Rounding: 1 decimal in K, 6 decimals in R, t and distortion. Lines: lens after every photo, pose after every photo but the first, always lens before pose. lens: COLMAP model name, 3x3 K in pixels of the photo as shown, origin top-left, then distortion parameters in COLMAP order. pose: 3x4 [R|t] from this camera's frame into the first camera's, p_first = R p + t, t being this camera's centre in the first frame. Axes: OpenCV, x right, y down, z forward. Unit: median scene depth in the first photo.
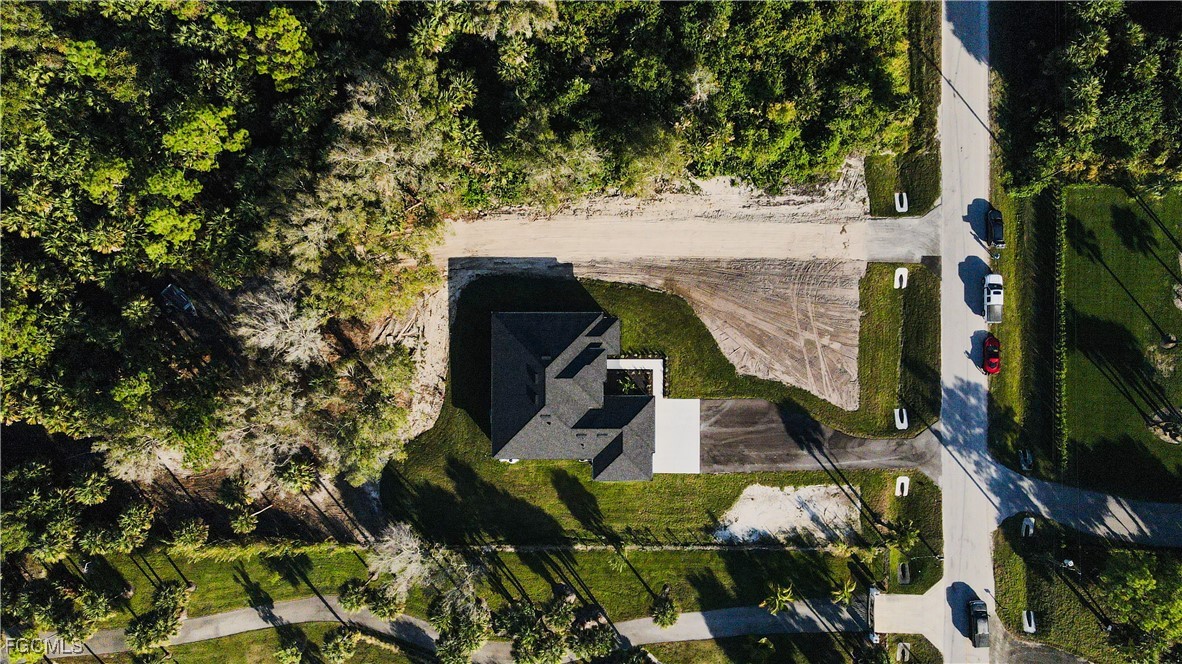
lens RADIAL K [[858.6, 0, 650.2], [0, 858.6, 354.9], [0, 0, 1]] dist [0.000602, 0.001050]
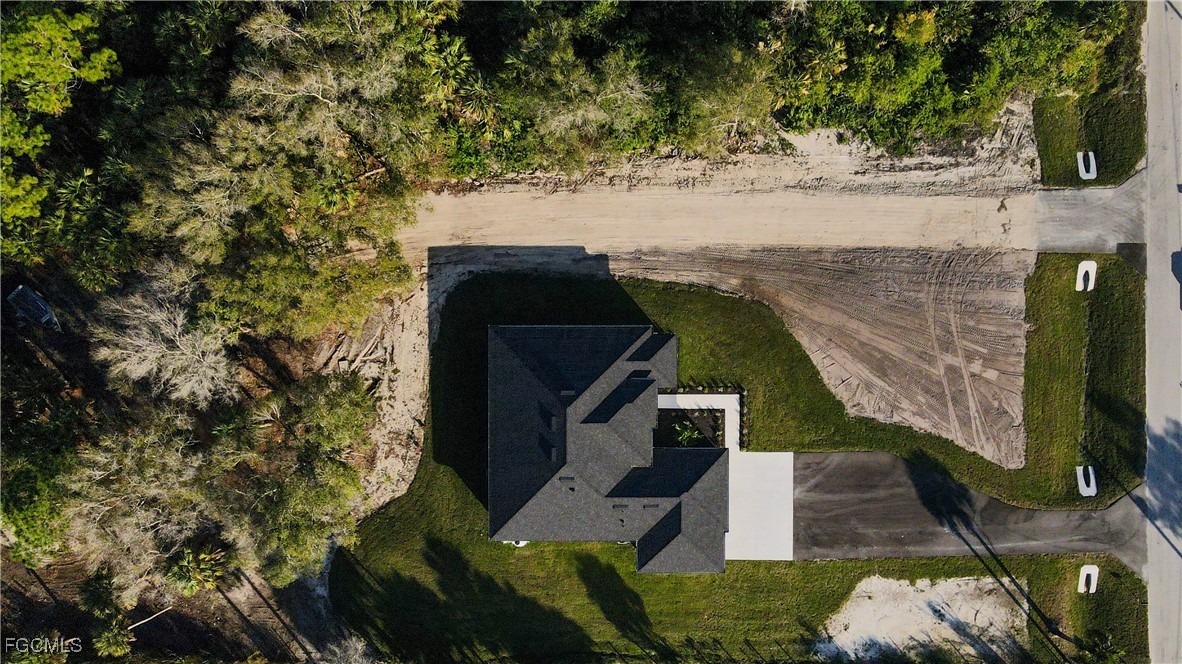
lens RADIAL K [[858.6, 0, 650.2], [0, 858.6, 354.9], [0, 0, 1]] dist [0.000602, 0.001050]
pose [[0.997733, -0.001542, -0.067272, -0.010504], [-0.000562, 0.999512, -0.031242, -0.005040], [0.067288, 0.031209, 0.997245, 0.318725]]
